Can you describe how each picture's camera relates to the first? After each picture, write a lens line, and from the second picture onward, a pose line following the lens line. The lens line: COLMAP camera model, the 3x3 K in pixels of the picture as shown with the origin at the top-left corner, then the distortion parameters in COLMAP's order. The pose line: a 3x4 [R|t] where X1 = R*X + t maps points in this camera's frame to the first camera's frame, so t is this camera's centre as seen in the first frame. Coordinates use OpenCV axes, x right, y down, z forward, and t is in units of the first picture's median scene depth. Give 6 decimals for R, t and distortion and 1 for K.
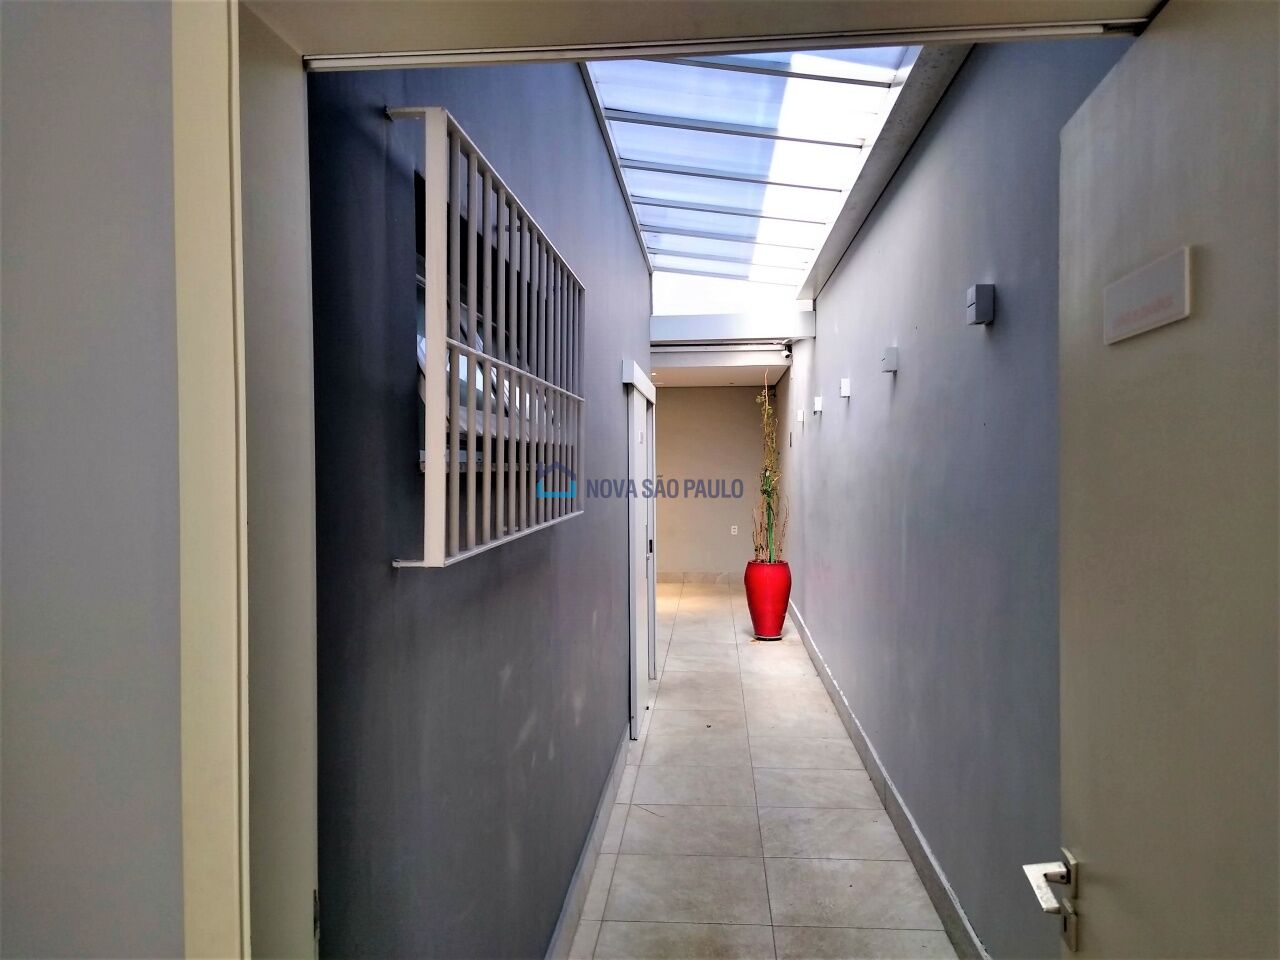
lens RADIAL K [[998.7, 0, 663.1], [0, 998.7, 477.1], [0, 0, 1]] dist [0.087985, -0.001663]
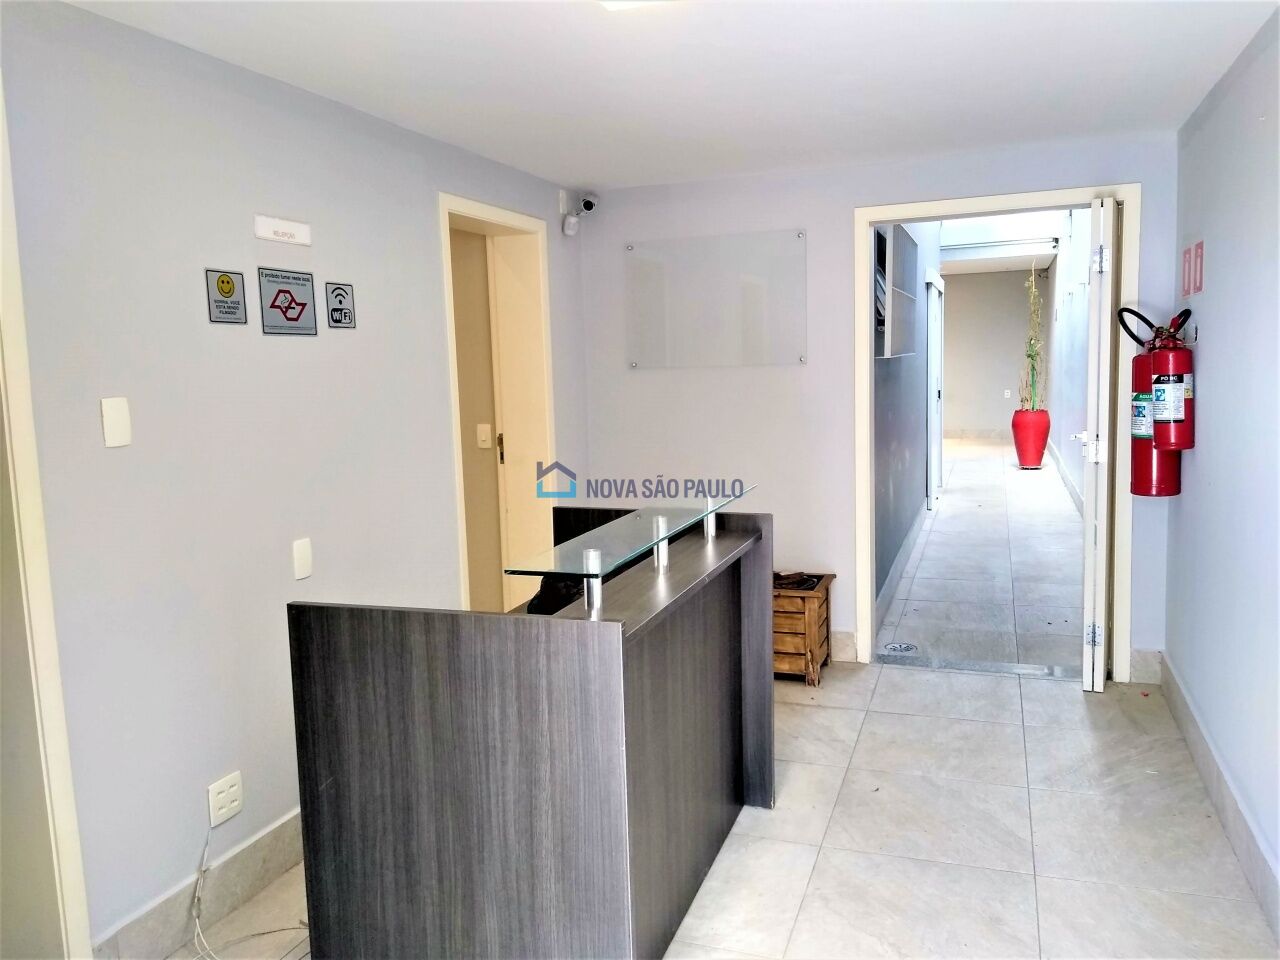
lens RADIAL K [[998.7, 0, 663.1], [0, 998.7, 477.1], [0, 0, 1]] dist [0.087985, -0.001663]
pose [[0.964864, 0.009066, -0.262592, -0.012047], [0.020422, 0.993794, 0.109348, 0.017468], [0.261954, -0.110869, 0.958691, -0.409241]]
